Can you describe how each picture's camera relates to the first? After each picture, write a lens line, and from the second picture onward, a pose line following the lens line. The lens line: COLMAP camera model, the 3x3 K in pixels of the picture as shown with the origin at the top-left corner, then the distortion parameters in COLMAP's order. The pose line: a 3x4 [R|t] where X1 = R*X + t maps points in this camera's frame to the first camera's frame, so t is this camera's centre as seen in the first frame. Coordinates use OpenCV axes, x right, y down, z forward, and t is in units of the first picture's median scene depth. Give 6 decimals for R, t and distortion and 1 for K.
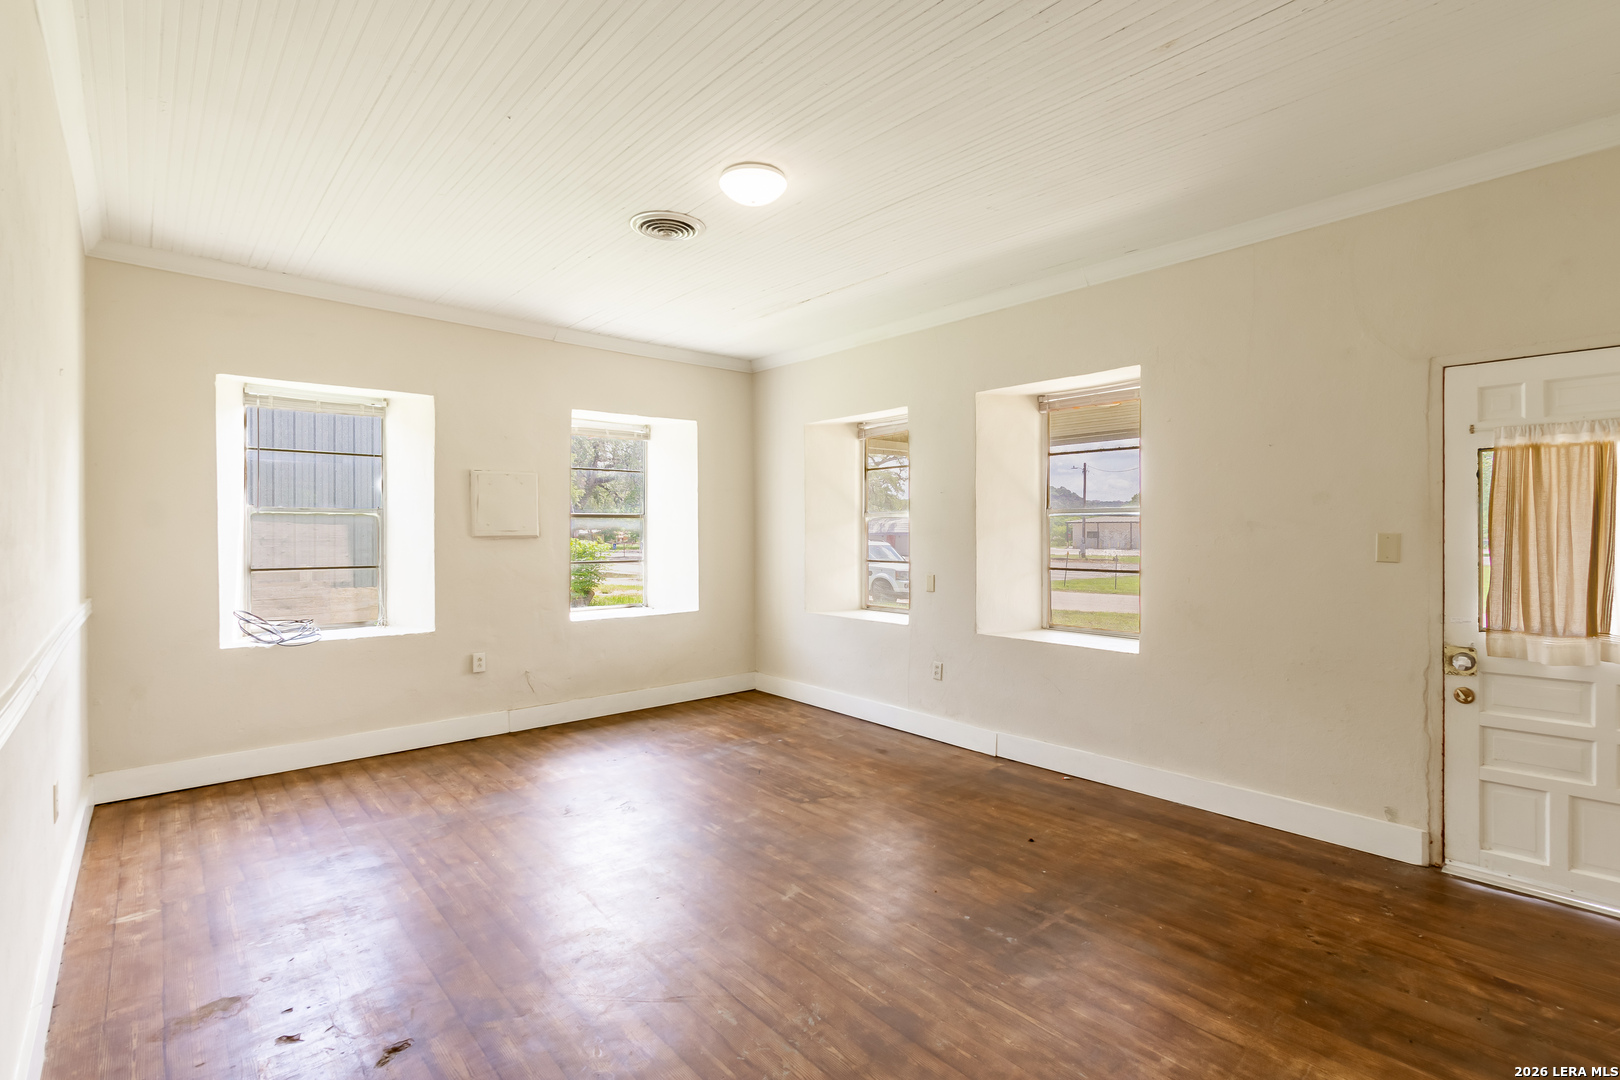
lens RADIAL K [[774.5, 0, 812.6], [0, 774.5, 541.9], [0, 0, 1]] dist [-0.000015, 0.000164]
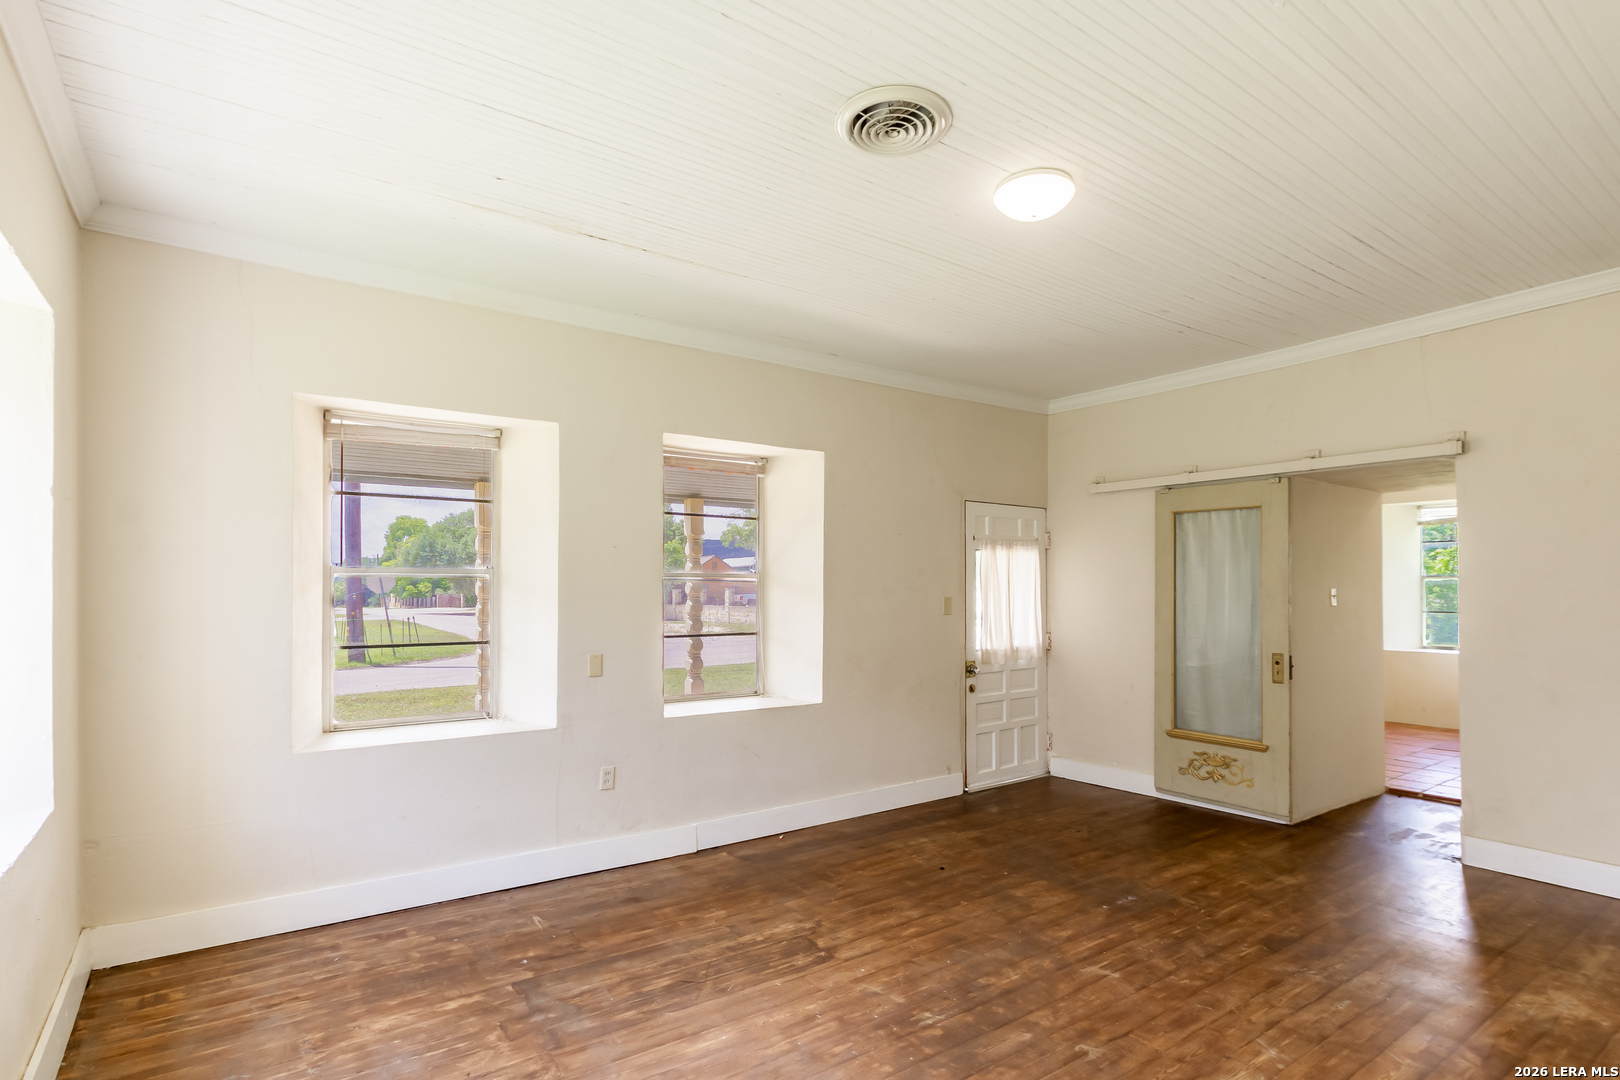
lens RADIAL K [[774.5, 0, 830.1], [0, 774.5, 589.1], [0, 0, 1]] dist [-0.000015, 0.000164]
pose [[0.103611, 0.006649, 0.994596, -0.811135], [0.016428, 0.999830, -0.008396, -0.015194], [-0.994482, 0.017209, 0.103484, 0.974302]]
